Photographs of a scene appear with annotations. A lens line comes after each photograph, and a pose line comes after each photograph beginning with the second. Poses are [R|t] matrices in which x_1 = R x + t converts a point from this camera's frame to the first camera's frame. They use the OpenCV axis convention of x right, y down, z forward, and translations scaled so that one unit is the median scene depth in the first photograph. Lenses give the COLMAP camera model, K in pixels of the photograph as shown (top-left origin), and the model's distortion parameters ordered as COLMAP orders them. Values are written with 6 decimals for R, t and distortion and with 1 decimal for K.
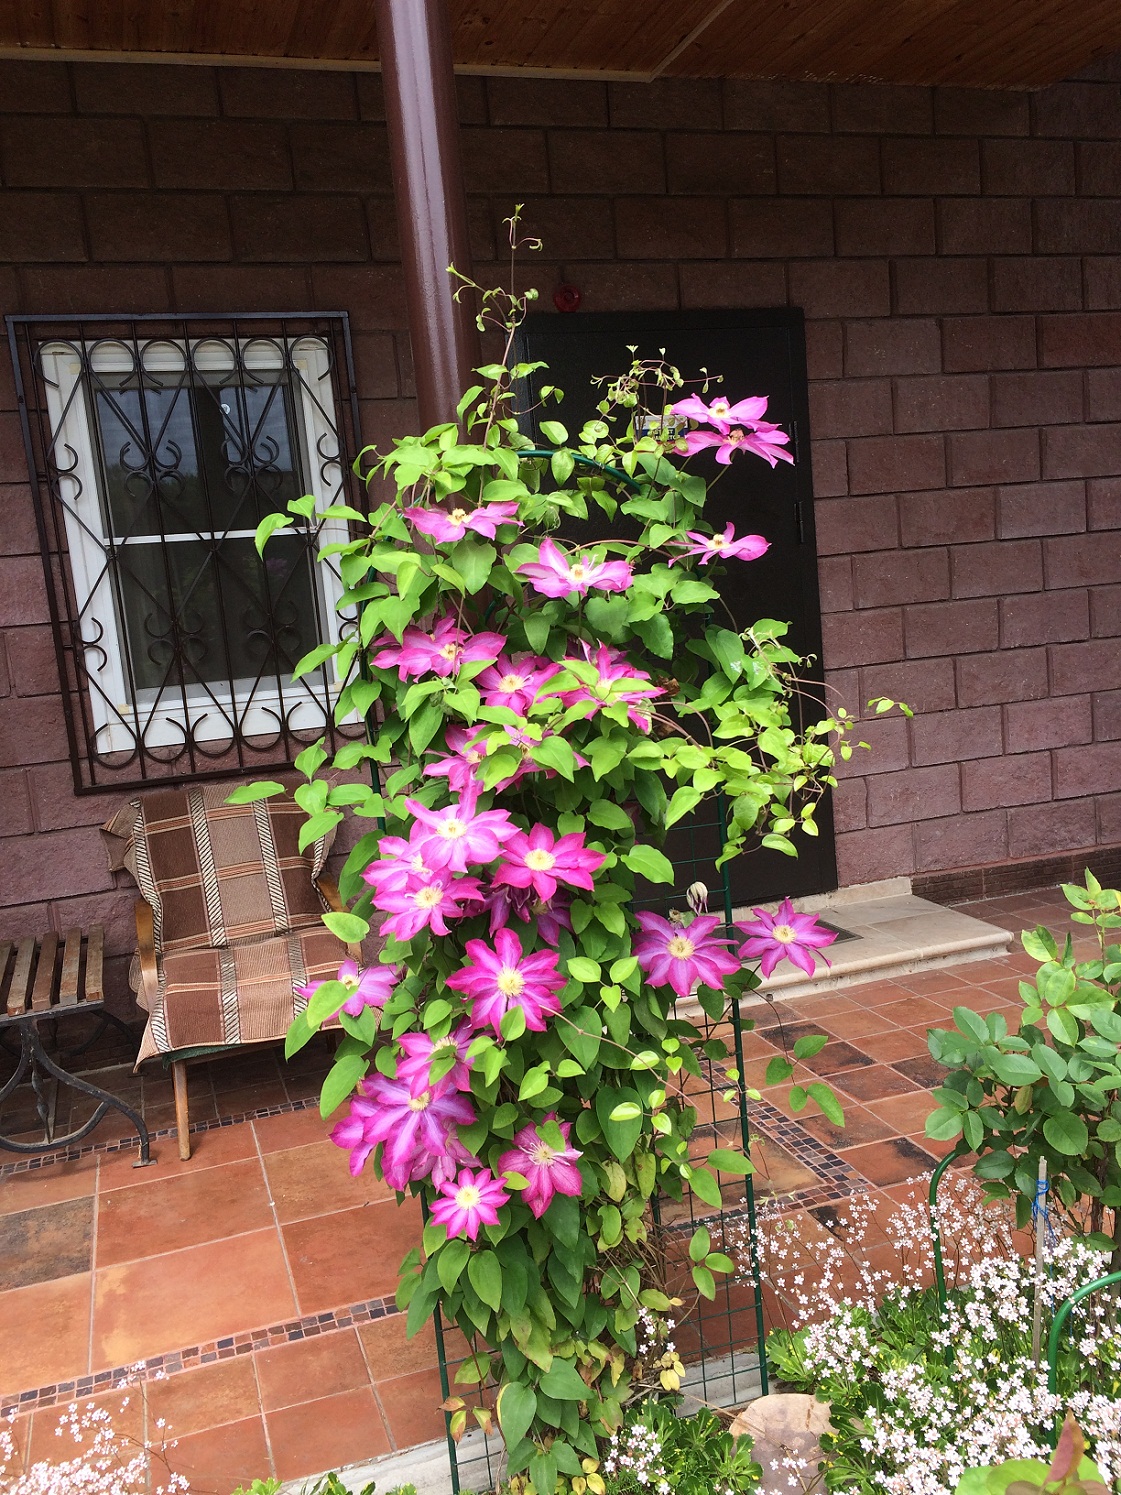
lens RADIAL K [[1267.9, 0, 560.5], [0, 1267.9, 747.5], [0, 0, 1]] dist [0.058489, -0.008545]
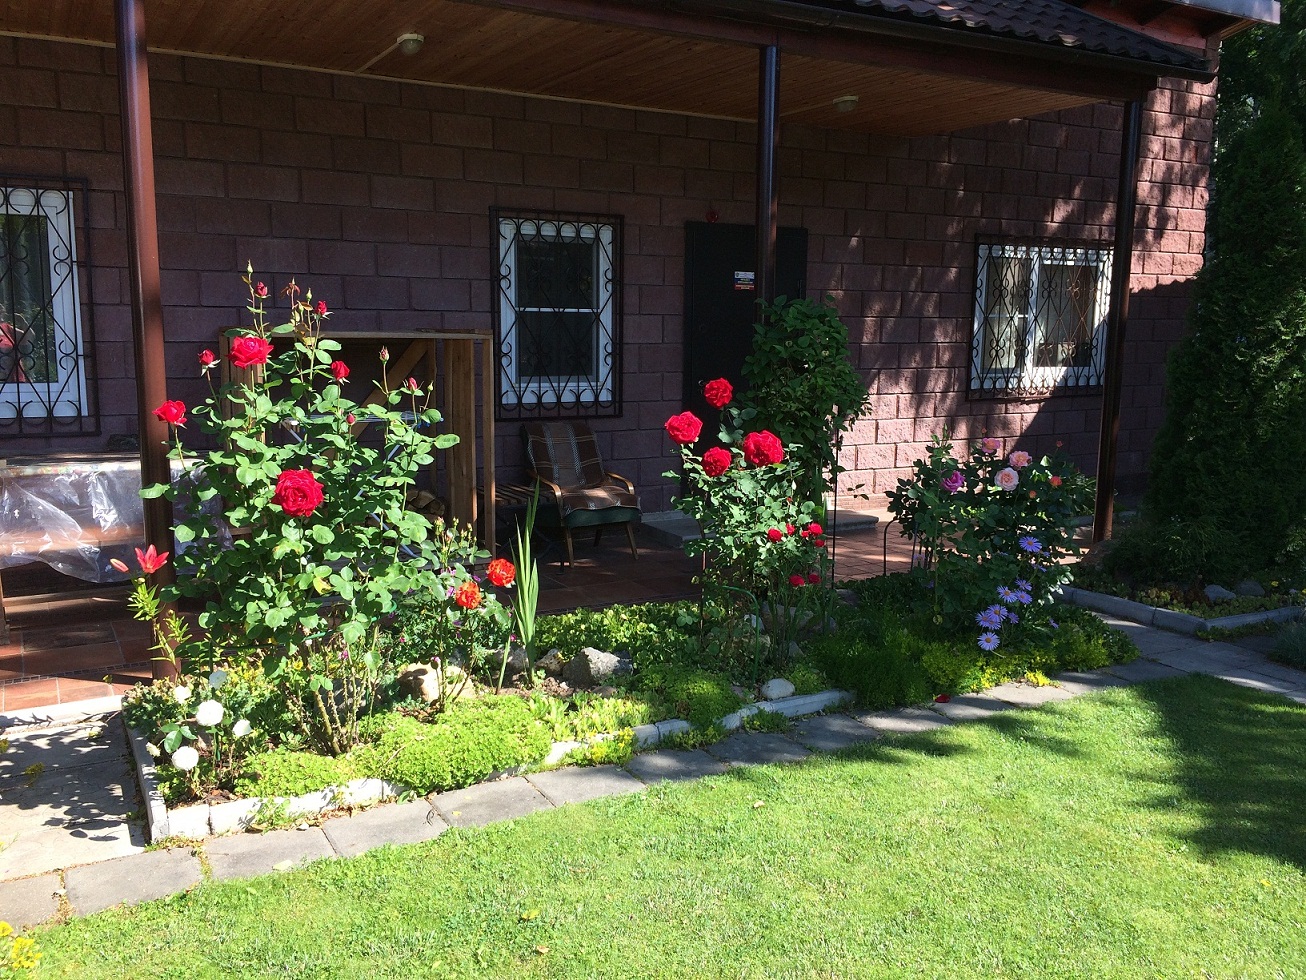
lens RADIAL K [[1107.6, 0, 653.0], [0, 1107.6, 490.0], [0, 0, 1]] dist [0.058489, -0.008545]
pose [[0.976040, 0.070897, 0.205715, -0.486371], [-0.074012, 0.997229, 0.007478, 0.118630], [-0.204615, -0.022524, 0.978583, -0.921962]]
